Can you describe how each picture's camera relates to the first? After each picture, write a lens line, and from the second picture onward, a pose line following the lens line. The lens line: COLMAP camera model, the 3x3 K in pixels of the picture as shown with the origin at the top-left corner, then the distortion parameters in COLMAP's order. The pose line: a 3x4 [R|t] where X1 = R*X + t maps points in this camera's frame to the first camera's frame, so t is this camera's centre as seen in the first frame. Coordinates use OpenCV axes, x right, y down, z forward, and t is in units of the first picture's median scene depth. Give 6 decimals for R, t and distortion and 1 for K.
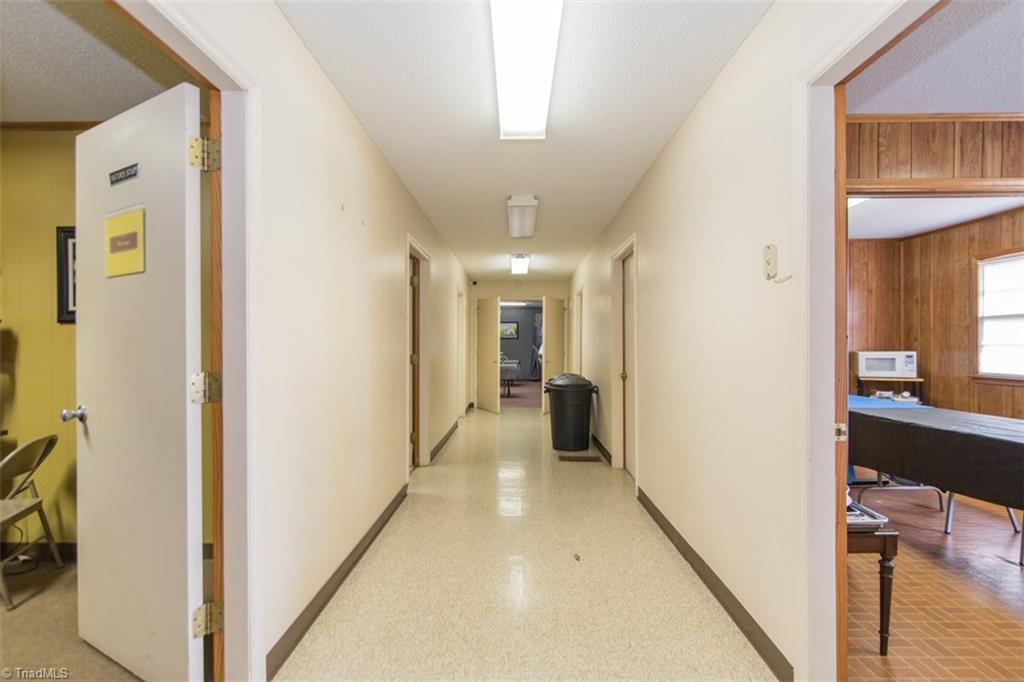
lens RADIAL K [[463.4, 0, 512.0], [0, 463.4, 341.0], [0, 0, 1]] dist [-0.001460, -0.000289]
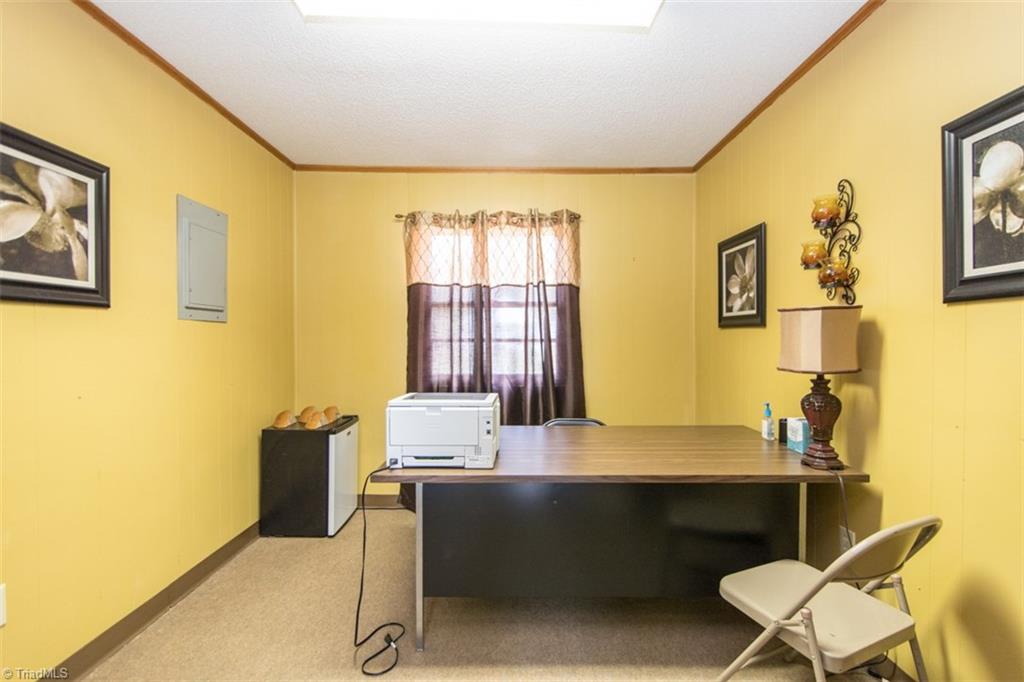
lens RADIAL K [[463.4, 0, 512.0], [0, 463.4, 341.0], [0, 0, 1]] dist [-0.001460, -0.000289]
pose [[0.021731, 0.002986, -0.999759, -0.467486], [0.002162, 0.999993, 0.003033, 0.001588], [0.999762, -0.002228, 0.021724, 0.499682]]
